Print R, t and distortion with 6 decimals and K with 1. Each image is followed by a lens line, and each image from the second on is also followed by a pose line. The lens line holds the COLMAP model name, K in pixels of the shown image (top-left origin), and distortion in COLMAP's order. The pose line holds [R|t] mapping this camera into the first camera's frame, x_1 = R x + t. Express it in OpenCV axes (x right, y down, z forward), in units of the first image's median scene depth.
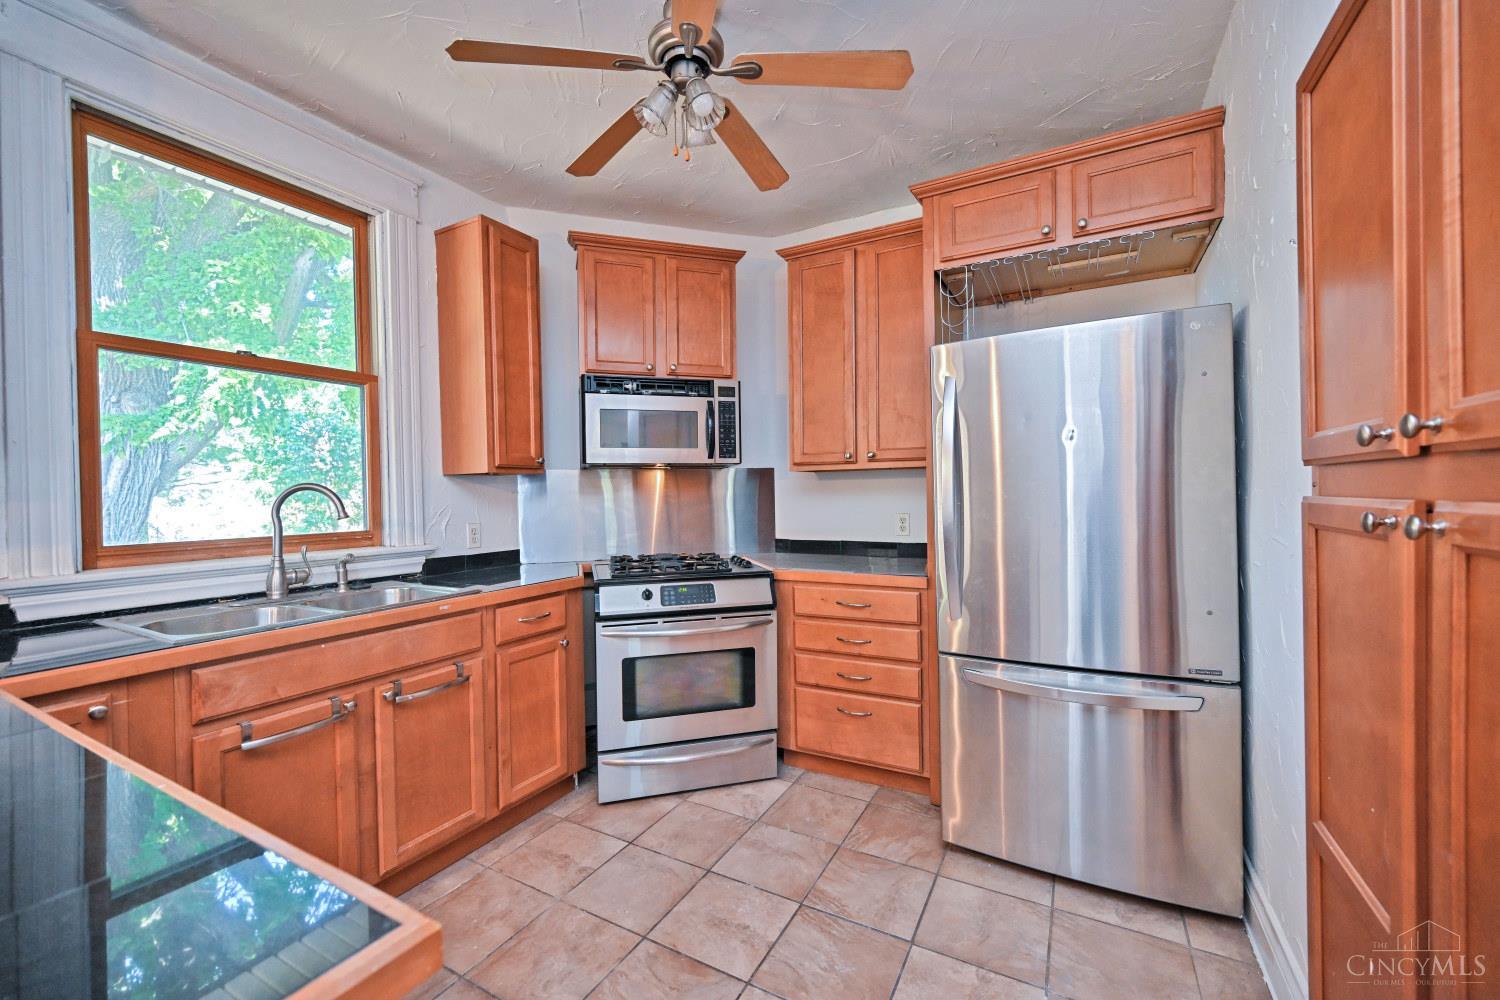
lens RADIAL K [[600.4, 0, 750.6], [0, 600.4, 496.5], [0, 0, 1]] dist [-0.000463, 0.000036]
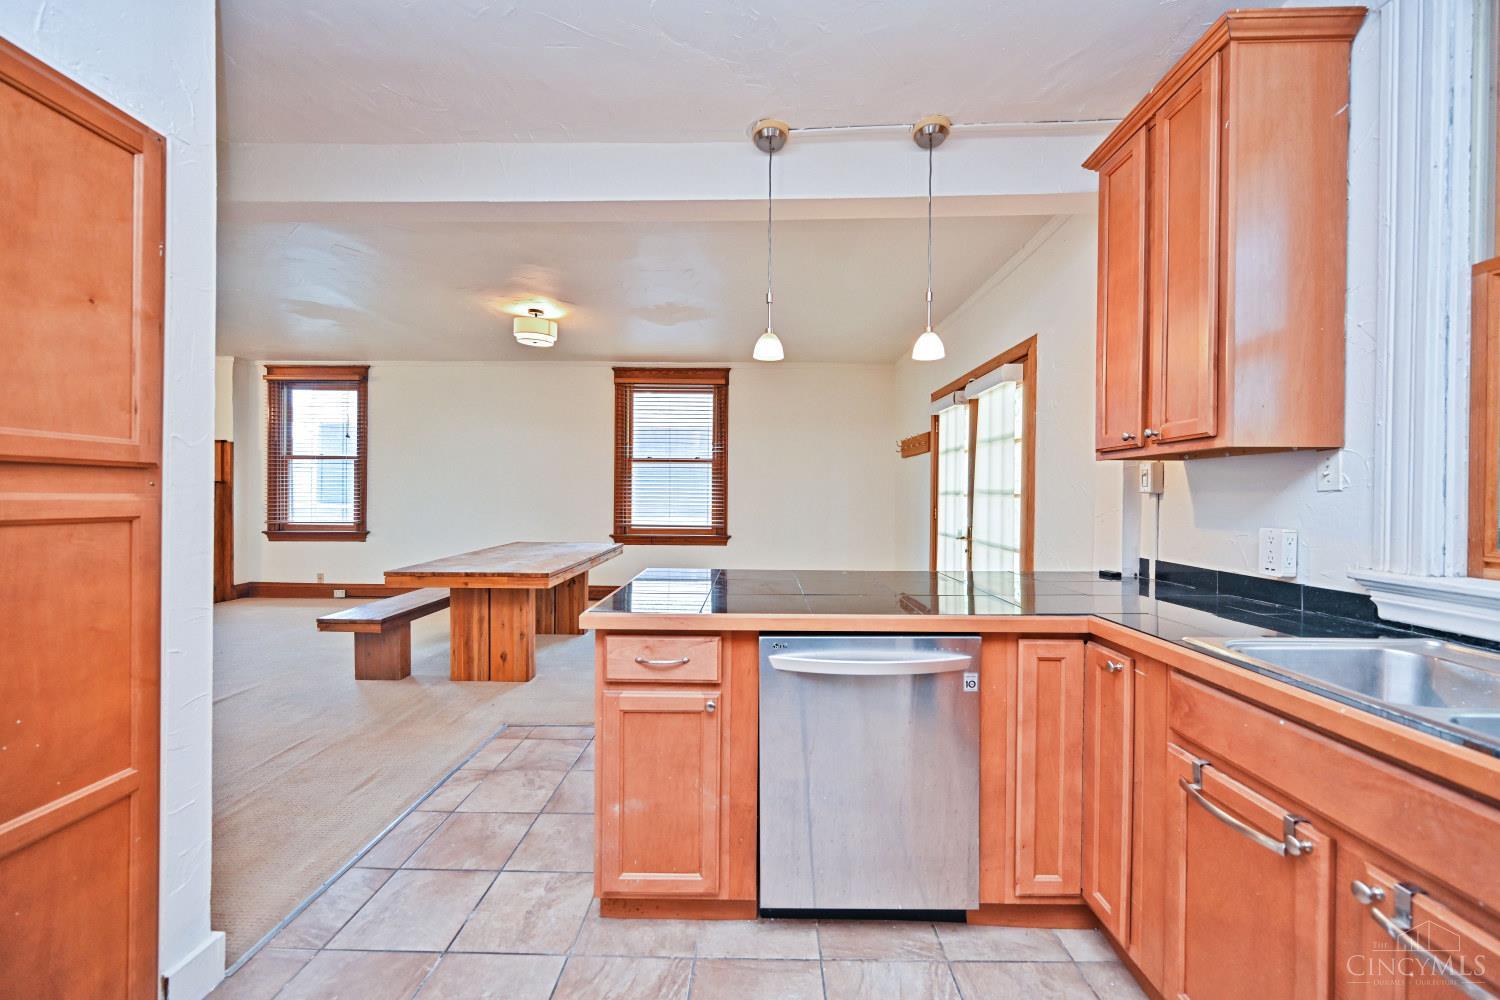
lens RADIAL K [[590.0, 0, 748.9], [0, 590.0, 503.2], [0, 0, 1]] dist [-0.000425, 0.000014]
pose [[-0.881924, 0.017142, -0.471081, 0.038188], [0.005356, 0.999638, 0.026348, 0.002027], [0.471362, 0.020713, -0.881697, 0.865725]]
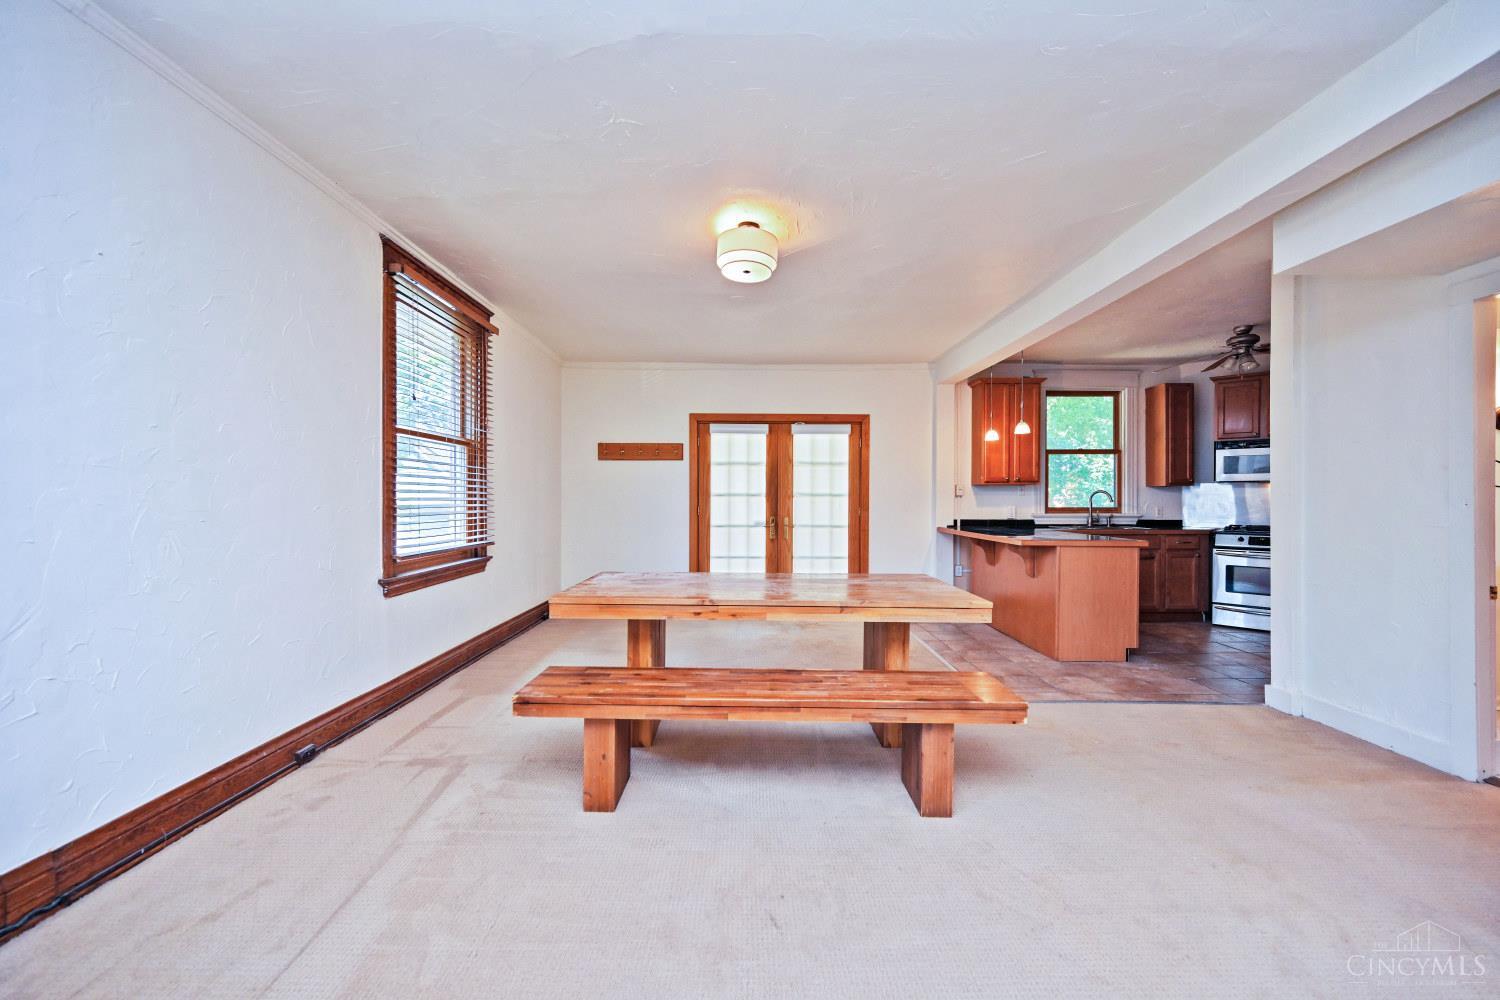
lens RADIAL K [[590.0, 0, 748.9], [0, 590.0, 503.2], [0, 0, 1]] dist [-0.000425, 0.000014]
pose [[0.491323, 0.024009, -0.870646, 0.865866], [-0.013991, 0.999709, 0.019673, 0.007421], [0.870865, 0.002515, 0.491516, -1.750936]]
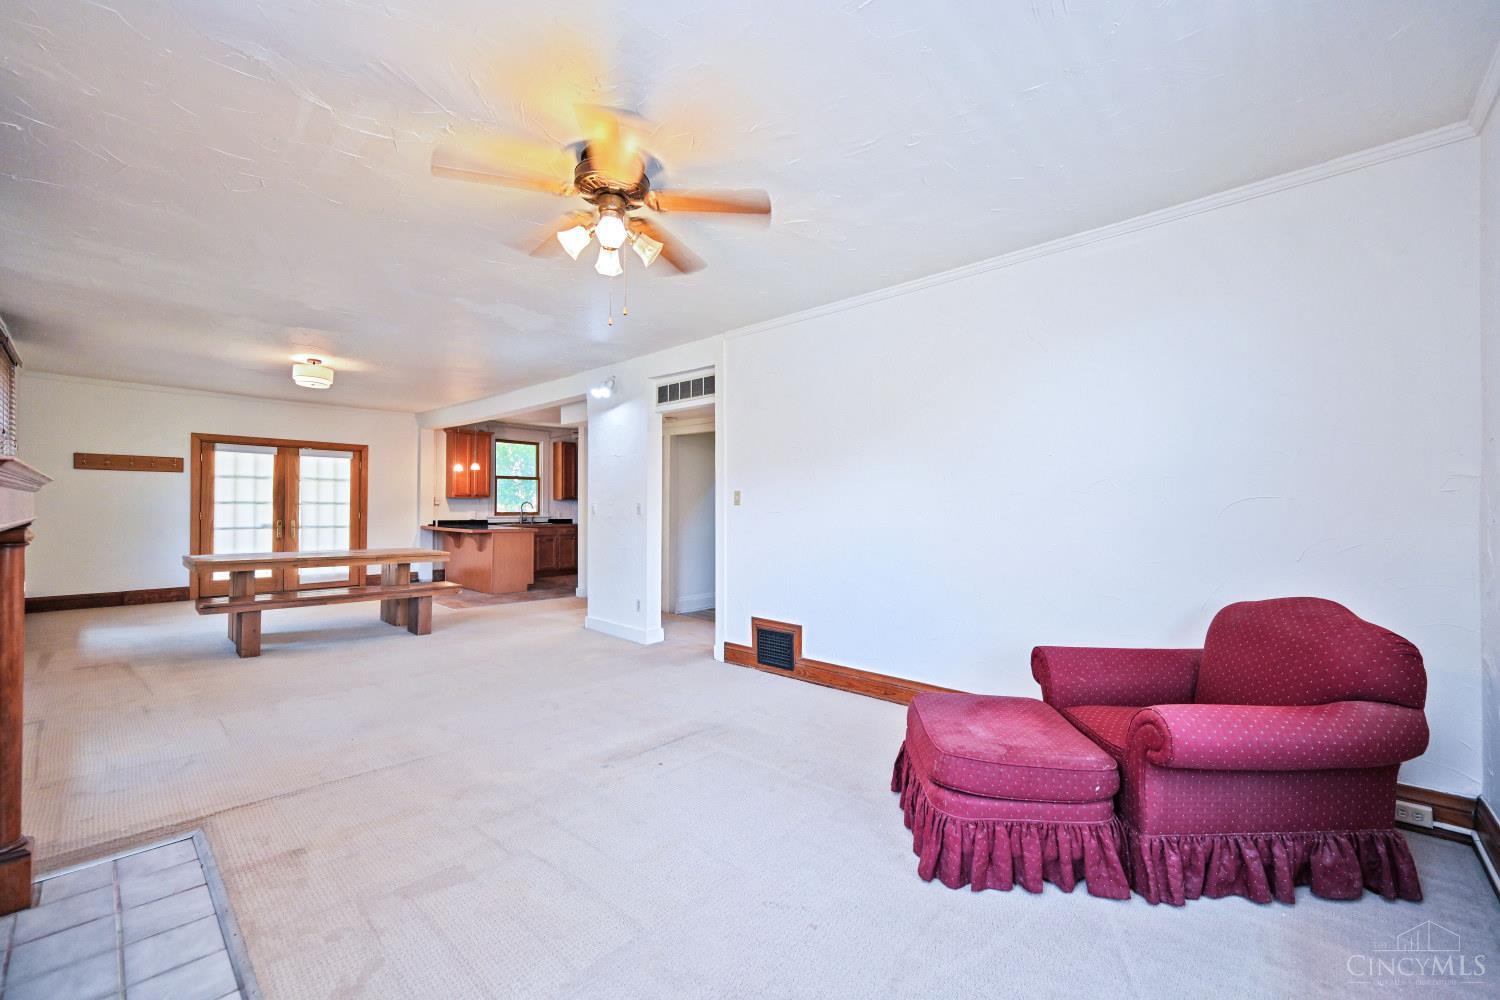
lens RADIAL K [[608.7, 0, 748.9], [0, 608.7, 502.9], [0, 0, 1]] dist [0.015697, 0.000340]
pose [[0.970003, 0.022873, -0.242013, 2.023493], [-0.025128, 0.999665, -0.006233, -0.023612], [0.241789, 0.012127, 0.970253, -3.075624]]
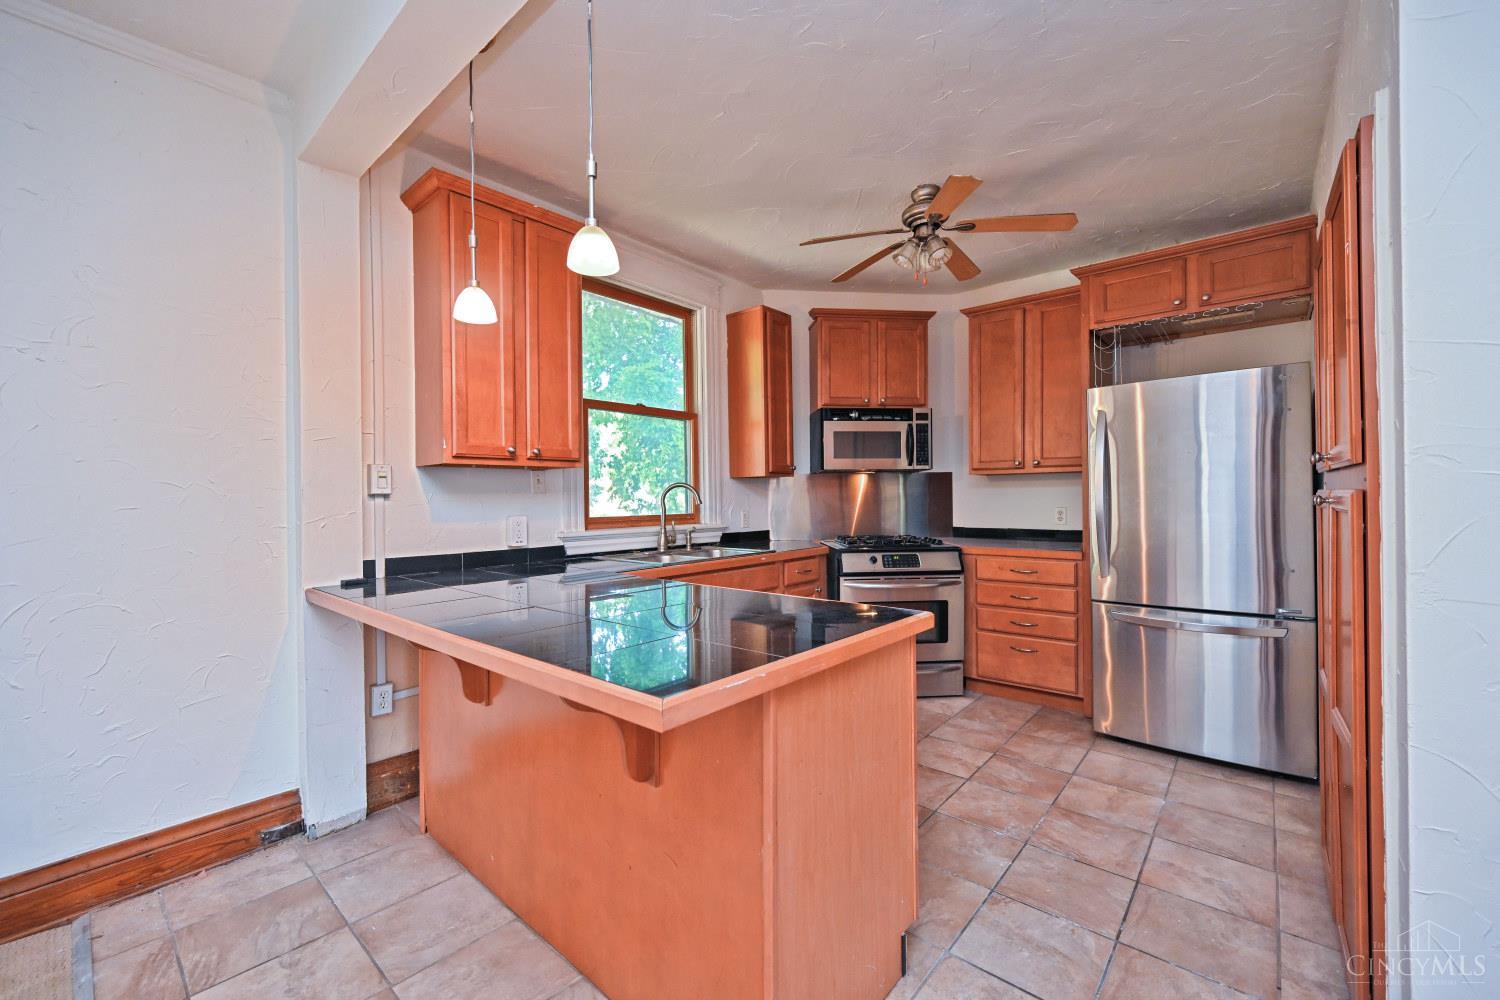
lens RADIAL K [[598.6, 0, 756.9], [0, 598.6, 499.3], [0, 0, 1]] dist [0.000870, 0.000065]
pose [[0.980320, 0.005997, -0.197325, -0.164048], [-0.005797, 0.999982, 0.001589, 0.016024], [0.197331, -0.000414, 0.980337, -0.484021]]
